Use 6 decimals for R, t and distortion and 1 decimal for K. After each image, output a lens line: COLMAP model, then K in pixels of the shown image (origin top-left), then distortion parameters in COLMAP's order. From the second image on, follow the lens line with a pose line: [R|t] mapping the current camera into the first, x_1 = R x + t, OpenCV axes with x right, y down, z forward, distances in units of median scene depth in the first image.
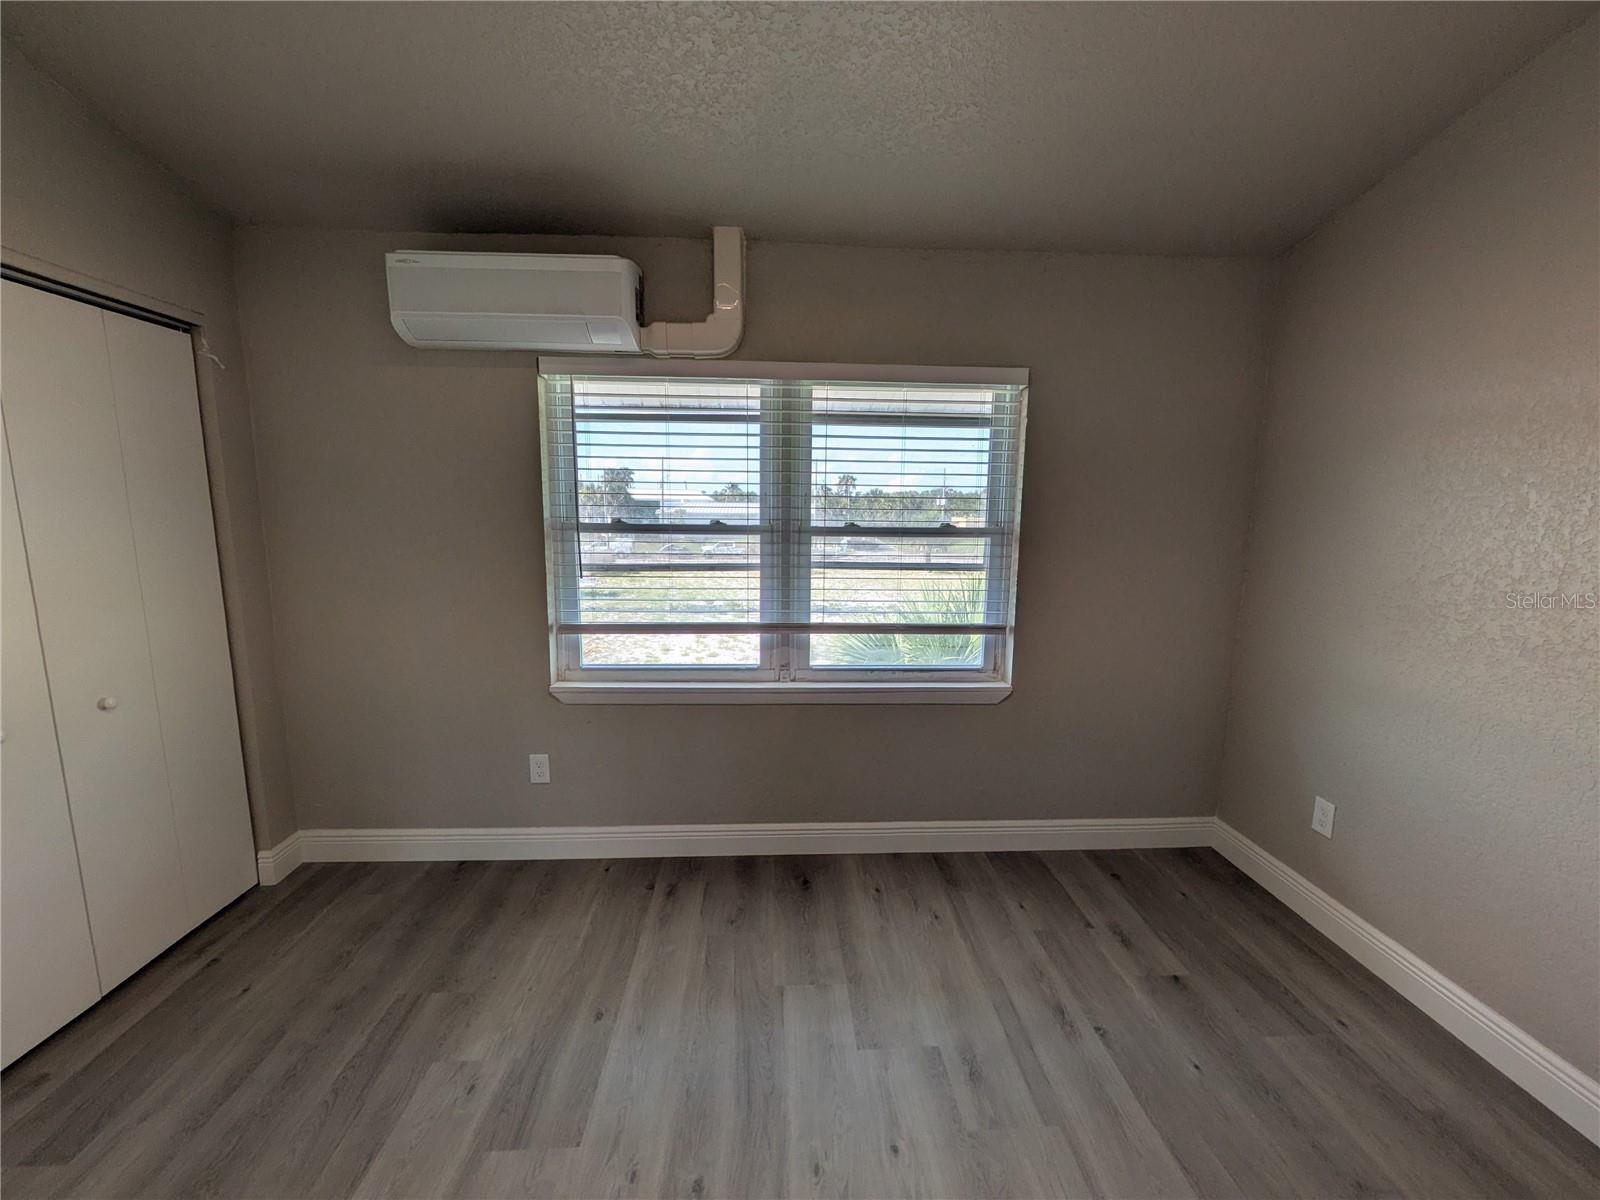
lens RADIAL K [[632.8, 0, 801.1], [0, 632.8, 601.1], [0, 0, 1]] dist [0.001446, -0.000306]
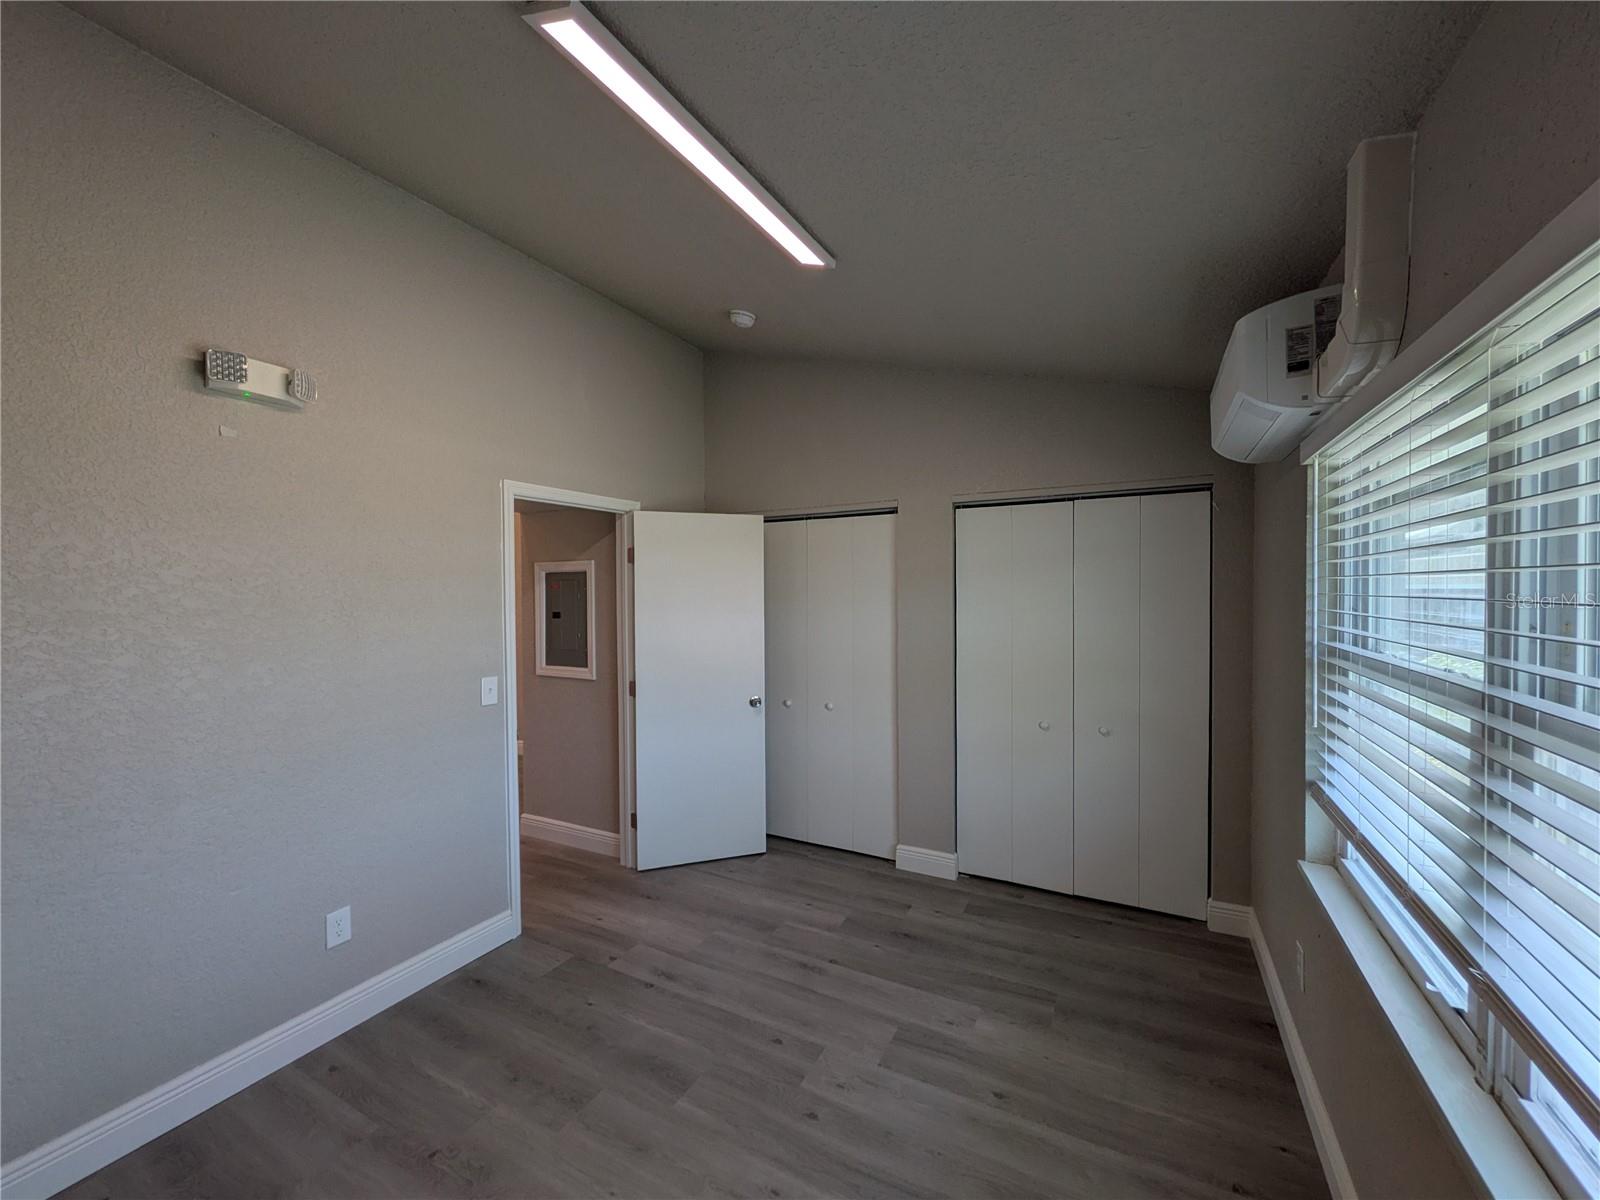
lens RADIAL K [[632.8, 0, 801.1], [0, 632.8, 596.2], [0, 0, 1]] dist [0.001446, -0.000306]
pose [[-0.505050, 0.004083, -0.863081, 0.782951], [-0.128079, 0.988562, 0.079625, -0.229910], [0.853534, 0.150757, -0.498750, 1.127868]]
